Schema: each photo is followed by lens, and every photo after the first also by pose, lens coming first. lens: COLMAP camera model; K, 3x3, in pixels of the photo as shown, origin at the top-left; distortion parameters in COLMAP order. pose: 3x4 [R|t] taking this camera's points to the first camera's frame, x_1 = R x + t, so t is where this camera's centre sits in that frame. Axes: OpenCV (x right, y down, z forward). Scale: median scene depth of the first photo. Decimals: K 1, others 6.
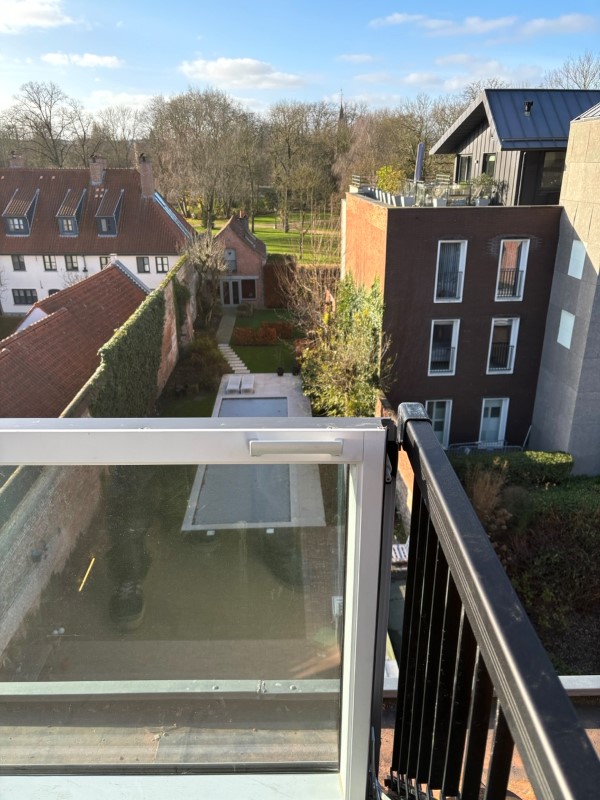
lens RADIAL K [[605.6, 0, 303.2], [0, 605.6, 400.0], [0, 0, 1]] dist [0.044939, -0.055747]
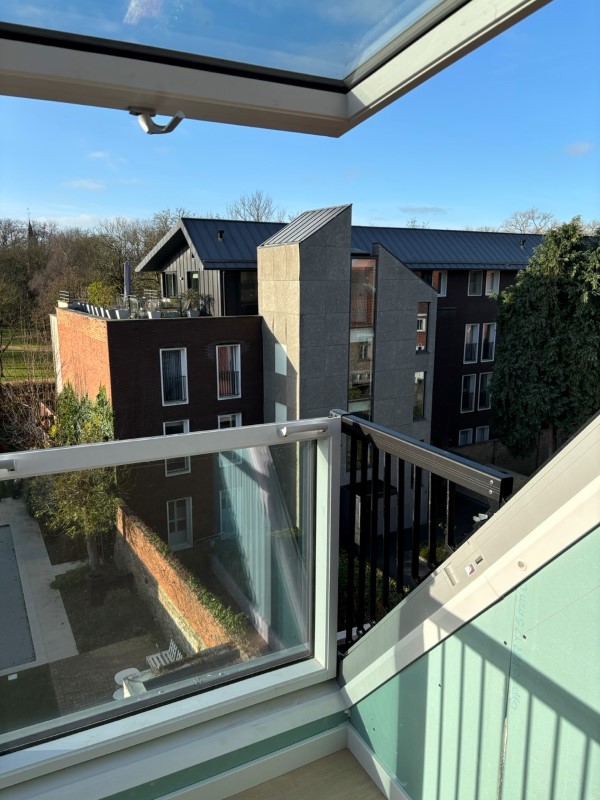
lens RADIAL K [[606.7, 0, 299.1], [0, 606.7, 403.5], [0, 0, 1]] dist [0.000585, -0.001027]
pose [[0.894890, -0.087587, 0.437607, -0.021327], [0.159720, 0.978461, -0.130783, 0.006246], [-0.416726, 0.186931, 0.889605, -0.018394]]
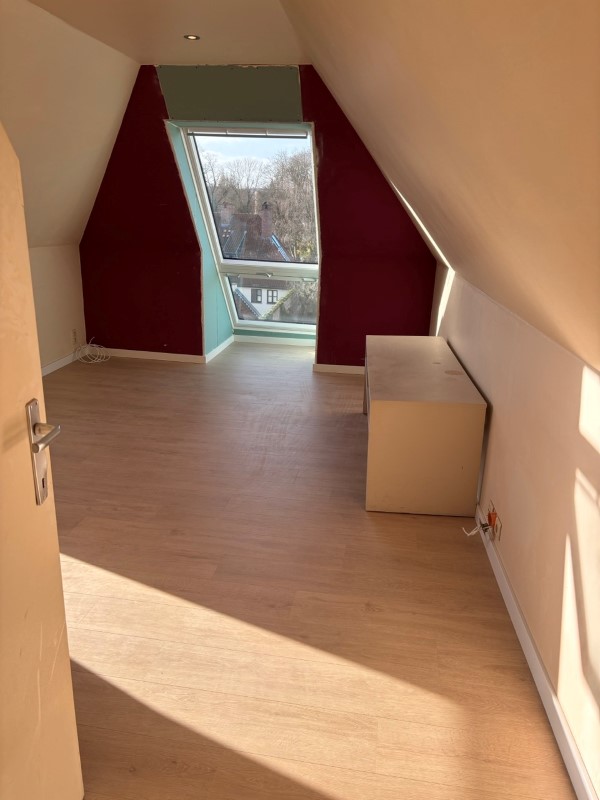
lens RADIAL K [[597.7, 0, 300.0], [0, 597.7, 400.0], [0, 0, 1]] dist [0.113372, -0.189148]
pose [[0.983427, 0.090028, -0.157373, 0.027550], [-0.101031, 0.992864, -0.063356, 0.060603], [0.150546, 0.078205, 0.985505, -0.157710]]
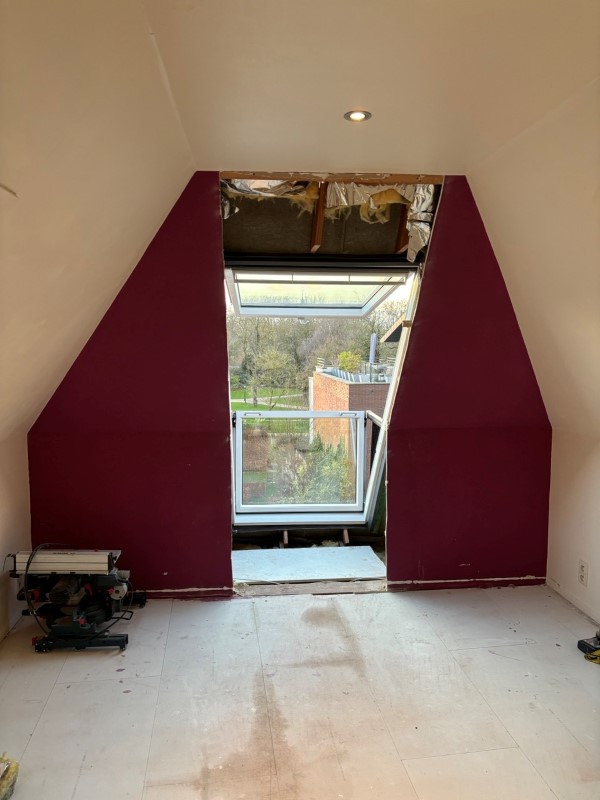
lens RADIAL K [[597.7, 0, 300.0], [0, 597.7, 400.0], [0, 0, 1]] dist [0.113372, -0.189148]
pose [[0.998516, 0.001797, 0.054438, -0.019691], [0.013345, 0.960921, -0.276499, 0.038600], [-0.052808, 0.276815, 0.959471, -0.113894]]
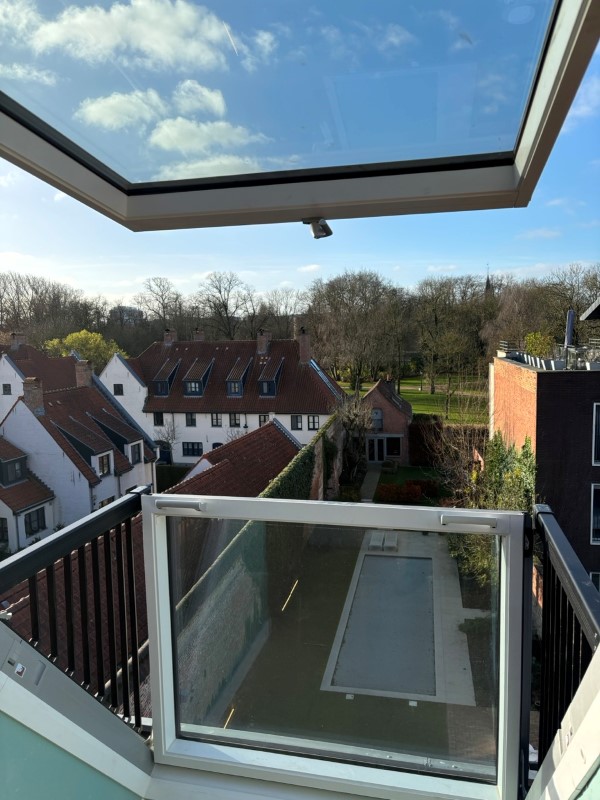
lens RADIAL K [[599.7, 0, 297.6], [0, 599.7, 400.6], [0, 0, 1]] dist [0.143393, -0.335651]
pose [[0.970062, 0.005590, -0.242793, -0.001606], [-0.067138, 0.966947, -0.245981, 0.005195], [0.233393, 0.254918, 0.938373, -0.022025]]
